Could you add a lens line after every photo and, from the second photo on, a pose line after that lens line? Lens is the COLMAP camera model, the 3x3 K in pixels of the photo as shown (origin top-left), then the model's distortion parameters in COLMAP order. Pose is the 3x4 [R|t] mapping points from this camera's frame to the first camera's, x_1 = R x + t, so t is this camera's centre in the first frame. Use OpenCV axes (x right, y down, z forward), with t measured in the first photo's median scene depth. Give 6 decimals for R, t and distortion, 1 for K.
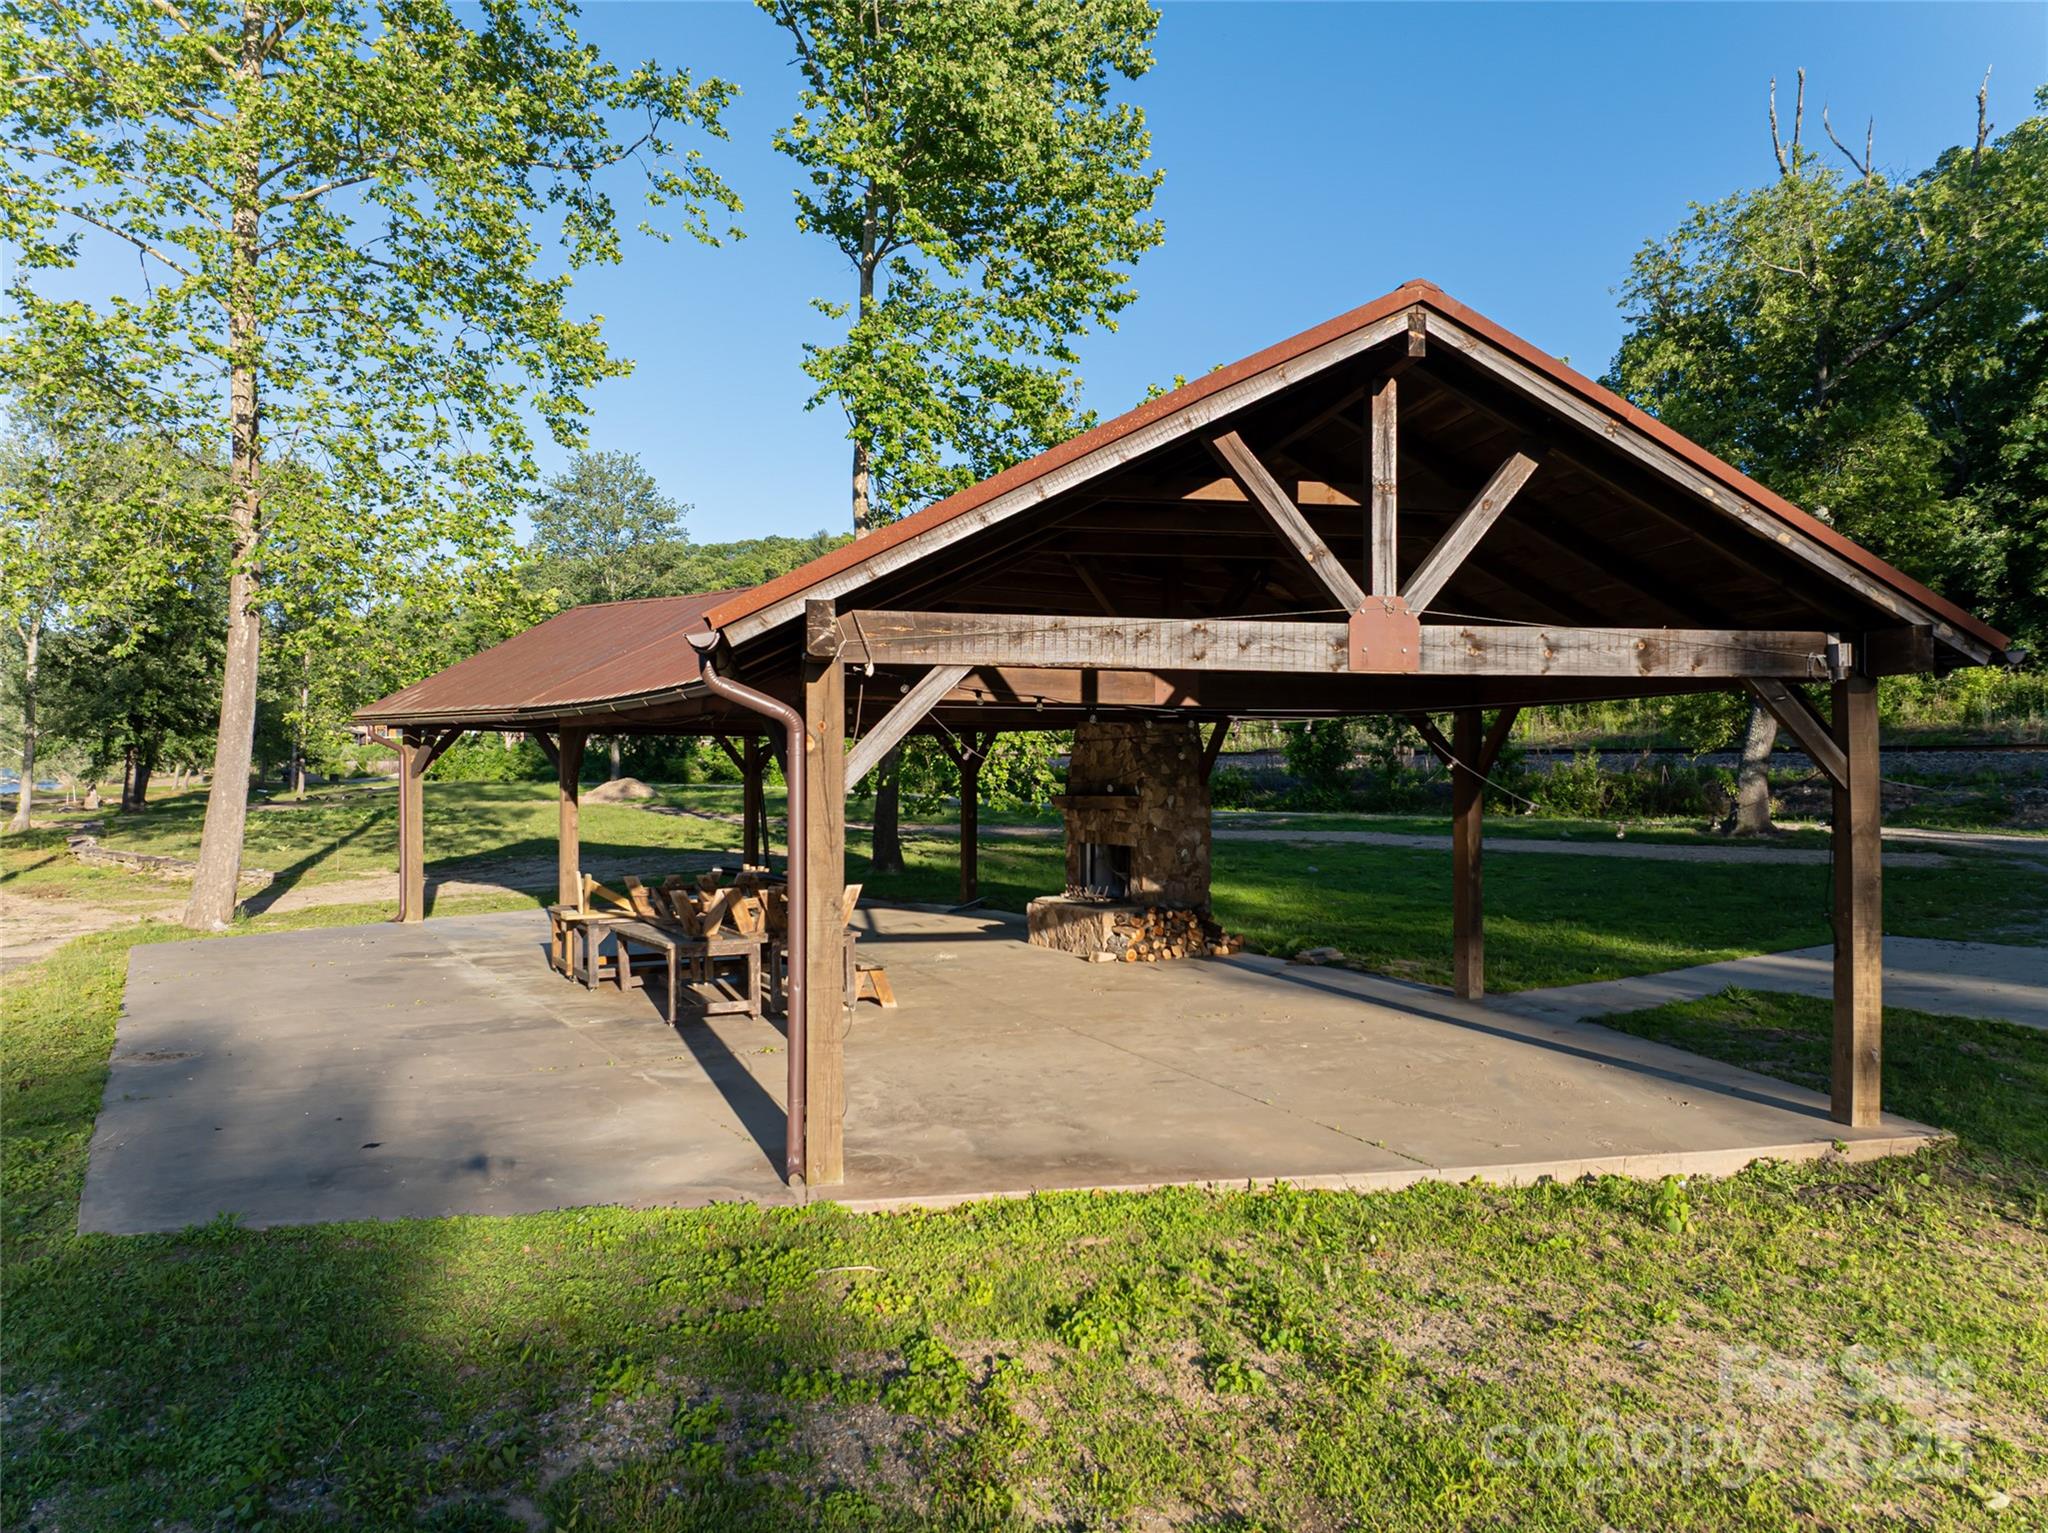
lens RADIAL K [[1603.1, 0, 1022.5], [0, 1603.1, 770.5], [0, 0, 1]] dist [-0.008903, -0.007530]
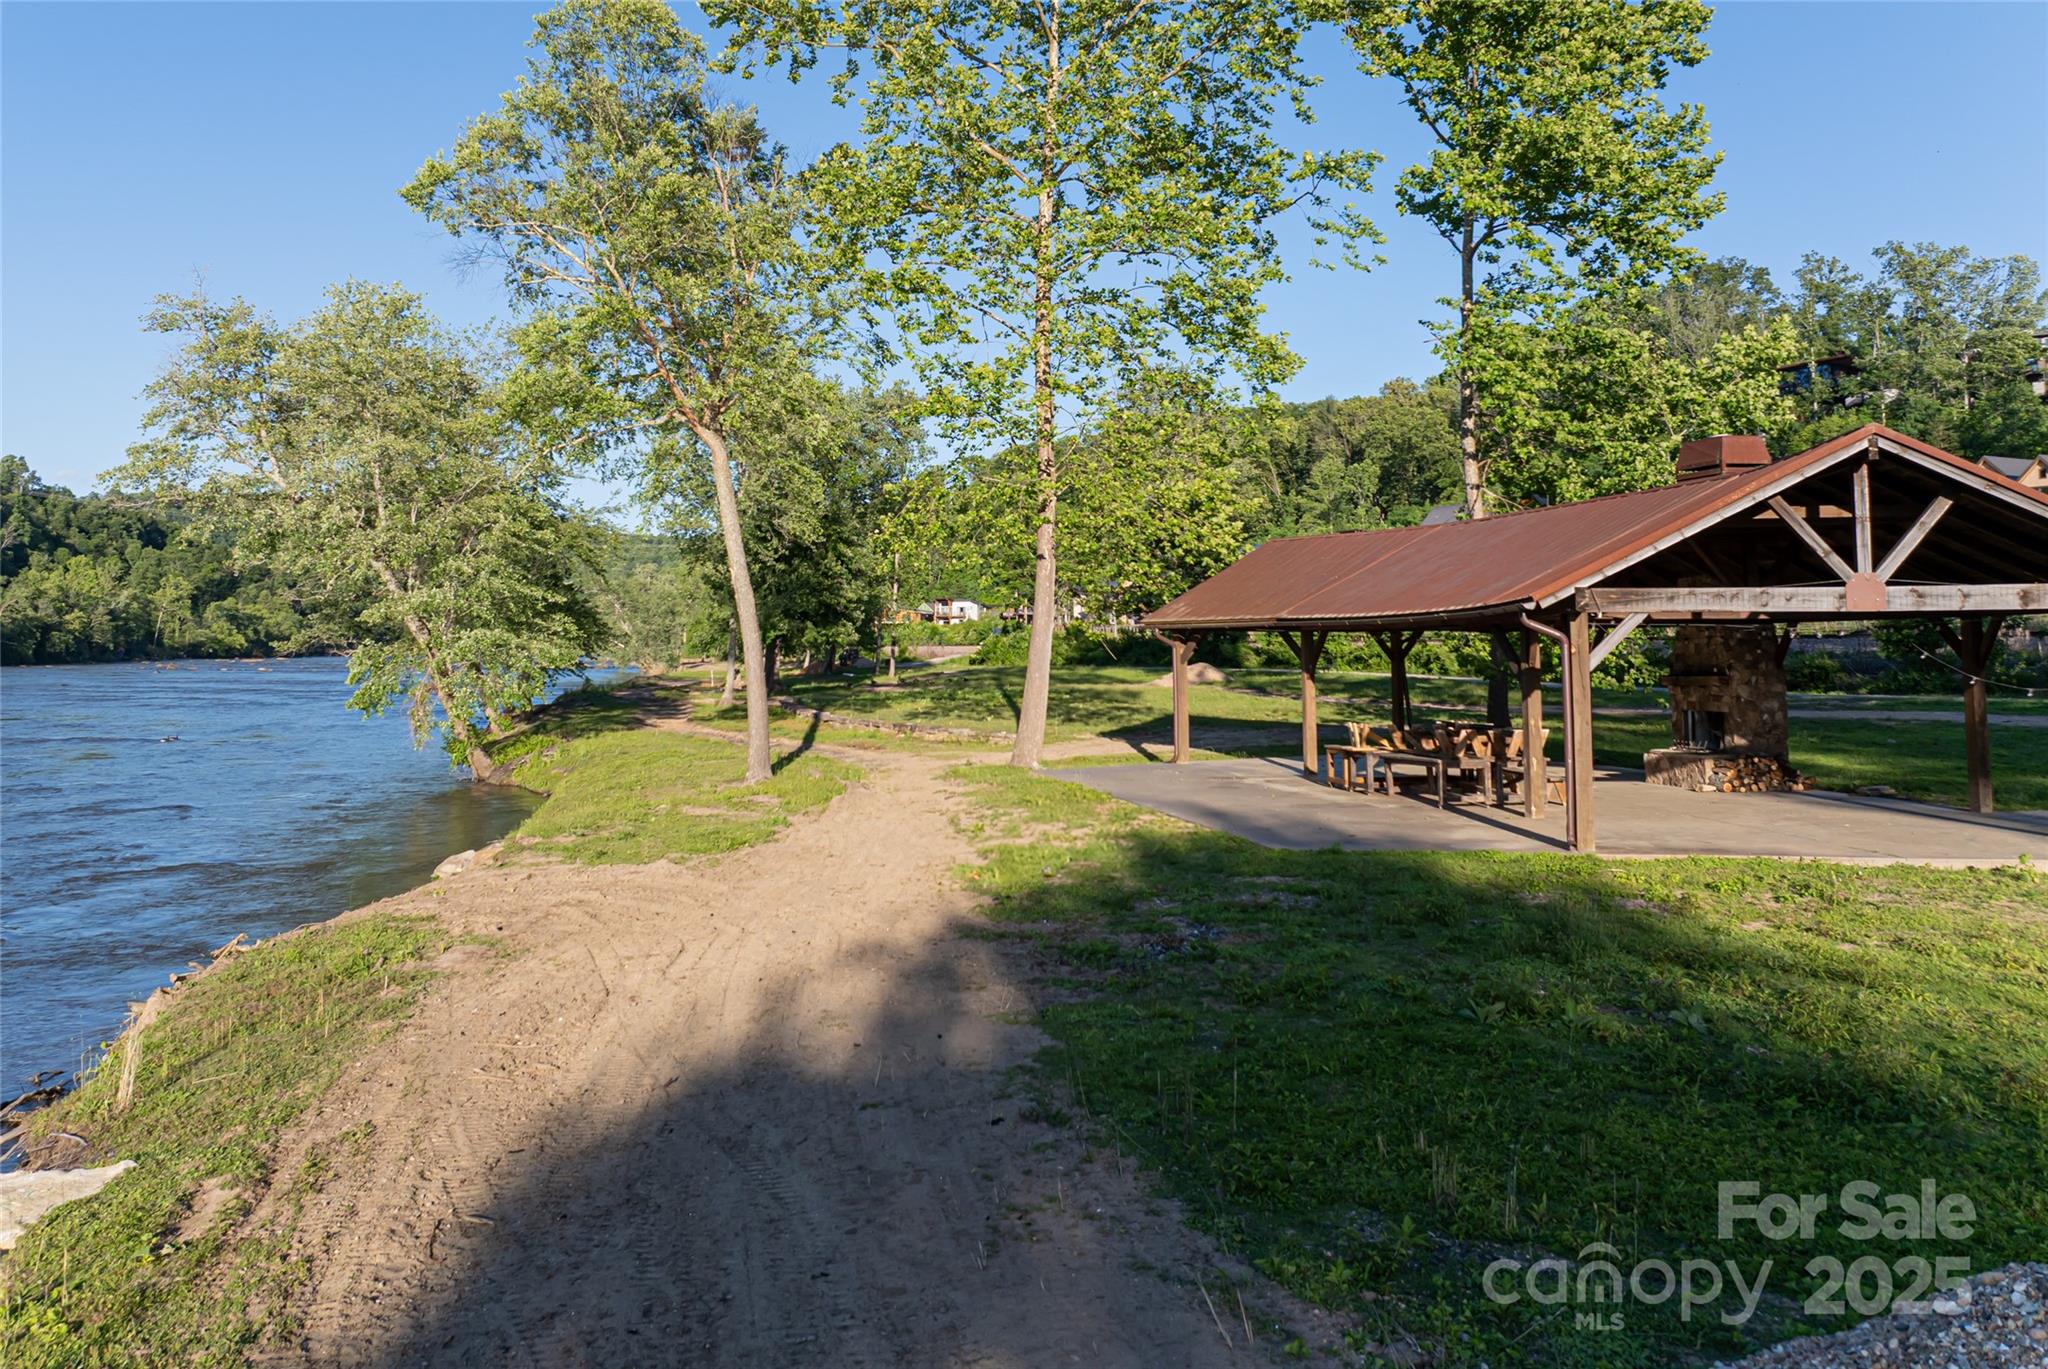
lens RADIAL K [[1416.8, 0, 1052.7], [0, 1416.8, 546.9], [0, 0, 1]] dist [-0.027273, 0.001427]
pose [[0.932737, -0.031716, -0.359160, -0.051179], [0.003617, 0.996897, -0.078638, -0.003642], [0.360539, 0.072050, 0.929957, -0.566682]]
